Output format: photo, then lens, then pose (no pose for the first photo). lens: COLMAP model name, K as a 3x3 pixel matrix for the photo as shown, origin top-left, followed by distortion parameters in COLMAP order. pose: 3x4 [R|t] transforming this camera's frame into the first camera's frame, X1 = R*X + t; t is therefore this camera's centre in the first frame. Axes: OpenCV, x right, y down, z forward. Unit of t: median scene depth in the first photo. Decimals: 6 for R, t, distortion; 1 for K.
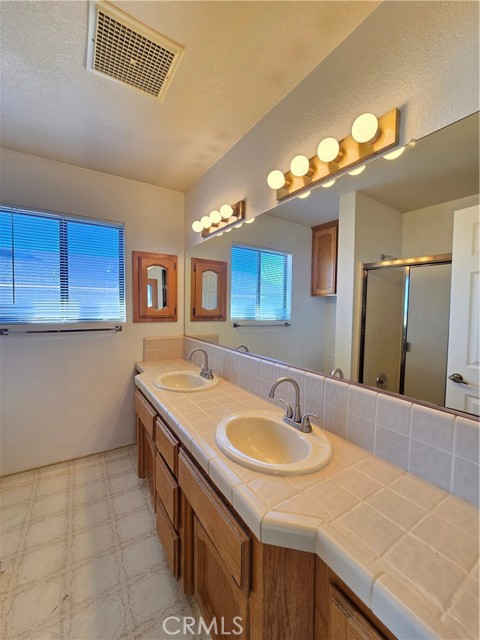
lens RADIAL K [[252.0, 0, 240.0], [0, 252.0, 320.0], [0, 0, 1]] dist [0.016781, -0.000040]
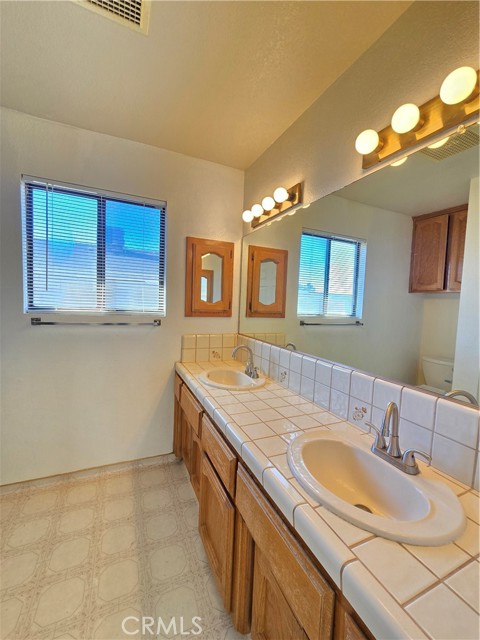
lens RADIAL K [[261.7, 0, 240.0], [0, 261.7, 320.0], [0, 0, 1]] dist [-0.002874, -0.000256]
pose [[0.985472, 0.028146, -0.167492, -0.060517], [-0.024913, 0.999461, 0.021374, -0.003709], [0.168003, -0.016891, 0.985642, 0.080700]]
